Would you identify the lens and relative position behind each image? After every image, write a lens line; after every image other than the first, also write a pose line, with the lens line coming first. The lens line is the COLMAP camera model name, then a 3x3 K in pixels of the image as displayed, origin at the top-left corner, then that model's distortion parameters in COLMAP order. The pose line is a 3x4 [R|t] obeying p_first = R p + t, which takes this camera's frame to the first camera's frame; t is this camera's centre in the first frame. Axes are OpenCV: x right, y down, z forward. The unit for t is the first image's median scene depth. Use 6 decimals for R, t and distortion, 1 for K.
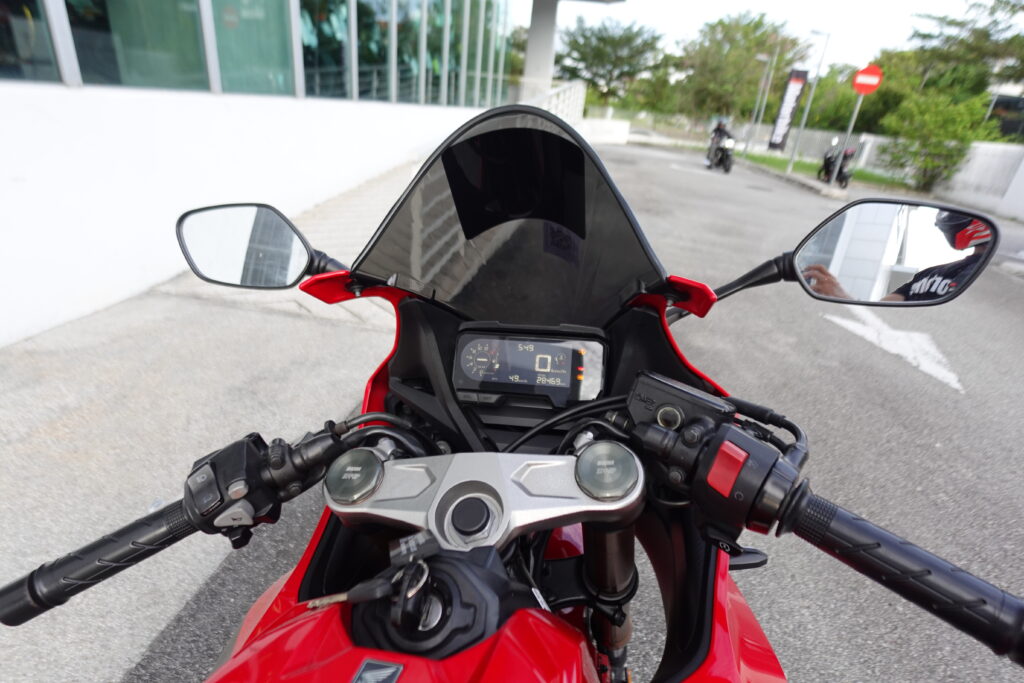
lens RADIAL K [[509.8, 0, 516.2], [0, 509.8, 342.3], [0, 0, 1]] dist [-0.000068, -0.001205]
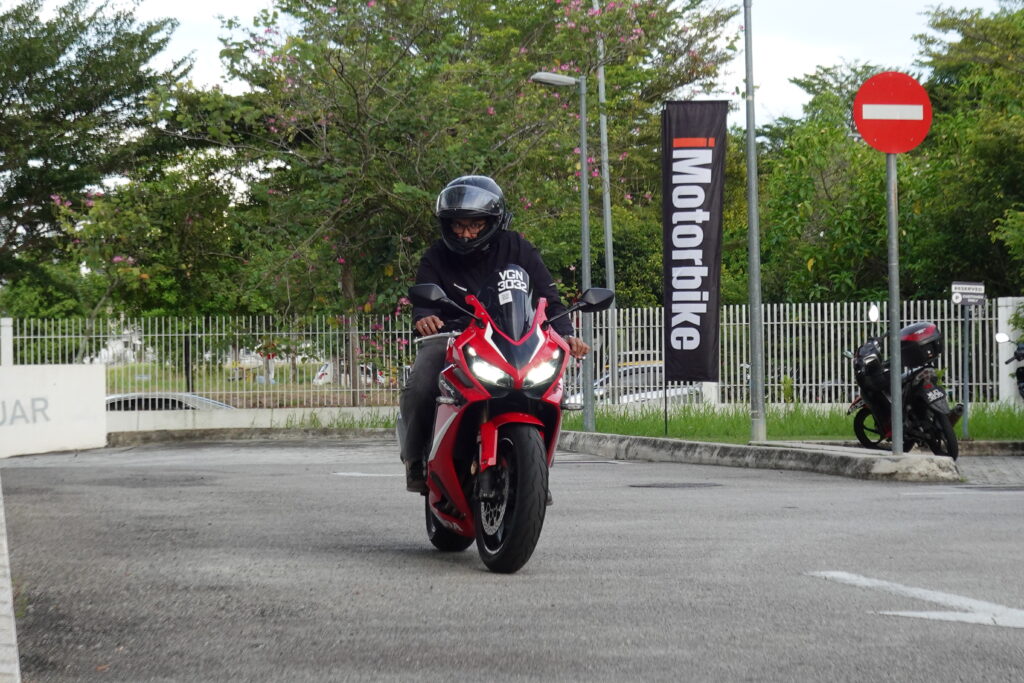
lens RADIAL K [[1468.0, 0, 511.0], [0, 1468.0, 342.0], [0, 0, 1]] dist [0.147394, 0.000000]
pose [[0.931956, -0.142341, 0.333463, 0.182347], [0.248200, 0.920898, -0.300572, -0.202895], [-0.264302, 0.362885, 0.893565, 0.363532]]
